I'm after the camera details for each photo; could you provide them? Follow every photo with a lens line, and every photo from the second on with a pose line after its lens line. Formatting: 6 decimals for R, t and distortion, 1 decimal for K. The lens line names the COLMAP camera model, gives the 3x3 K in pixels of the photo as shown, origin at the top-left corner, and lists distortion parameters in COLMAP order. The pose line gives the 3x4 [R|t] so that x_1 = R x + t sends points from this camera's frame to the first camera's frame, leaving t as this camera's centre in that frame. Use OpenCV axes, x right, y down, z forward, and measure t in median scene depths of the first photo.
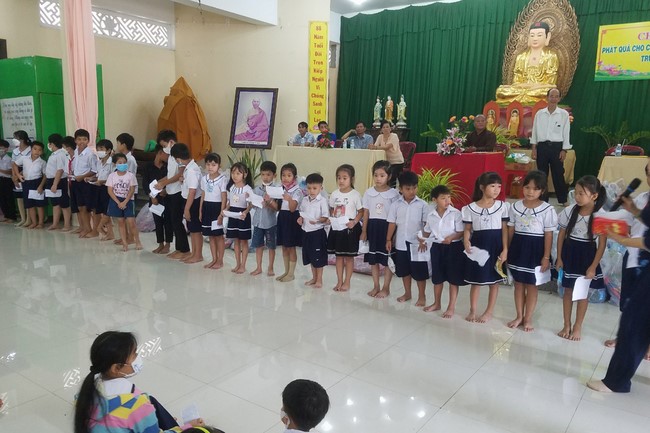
lens RADIAL K [[517.8, 0, 325.4], [0, 517.8, 236.8], [0, 0, 1]] dist [0.163626, -0.234222]
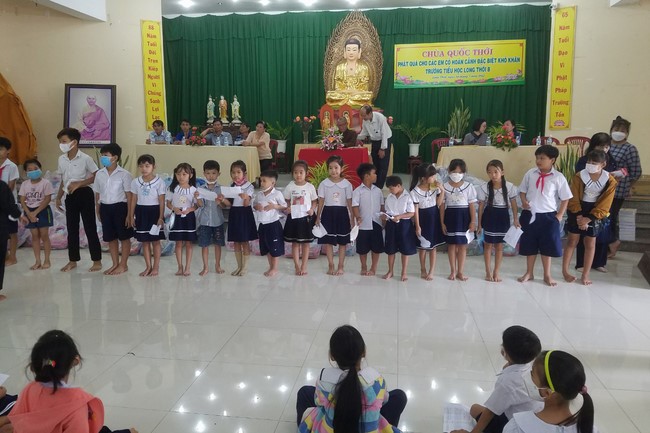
lens RADIAL K [[500.0, 0, 328.0], [0, 500.0, 204.6], [0, 0, 1]] dist [0.249634, -0.433272]
pose [[0.893299, -0.083429, 0.441652, -0.190940], [0.103921, 0.994334, -0.022361, -0.006707], [-0.437284, 0.065872, 0.896908, 0.002617]]
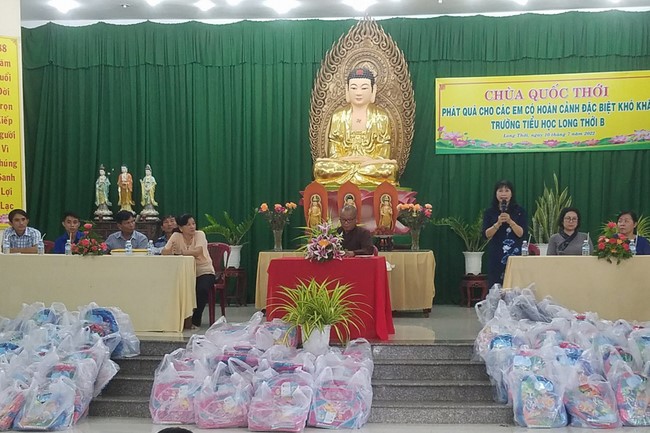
lens RADIAL K [[1098.8, 0, 343.6], [0, 1098.8, 293.5], [0, 0, 1]] dist [0.266279, -0.073514]
pose [[0.882094, -0.047147, 0.468709, -0.297883], [0.108208, 0.988653, -0.104196, 0.030285], [-0.458478, 0.142629, 0.877186, -0.204164]]
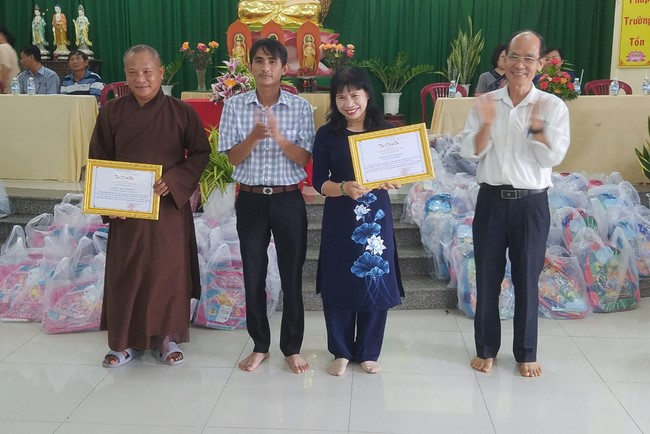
lens RADIAL K [[691.5, 0, 325.0], [0, 691.5, 217.0], [0, 0, 1]] dist [0.285778, -0.580798]
pose [[0.859849, -0.117730, 0.496789, -0.060339], [0.113587, 0.992775, 0.038672, -0.030729], [-0.497753, 0.023177, 0.867009, 0.171391]]
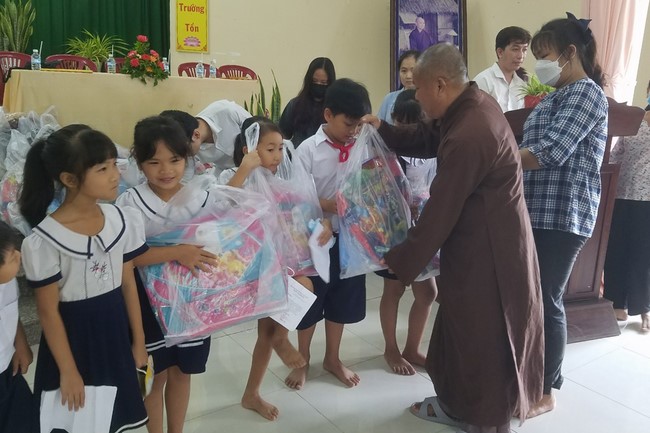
lens RADIAL K [[589.0, 0, 325.0], [0, 589.0, 216.5], [0, 0, 1]] dist [0.080868, -0.129968]
pose [[0.330146, -0.224092, 0.916944, -0.004236], [0.130424, 0.972923, 0.190814, -0.047719], [-0.934876, 0.056595, 0.350434, 0.293215]]
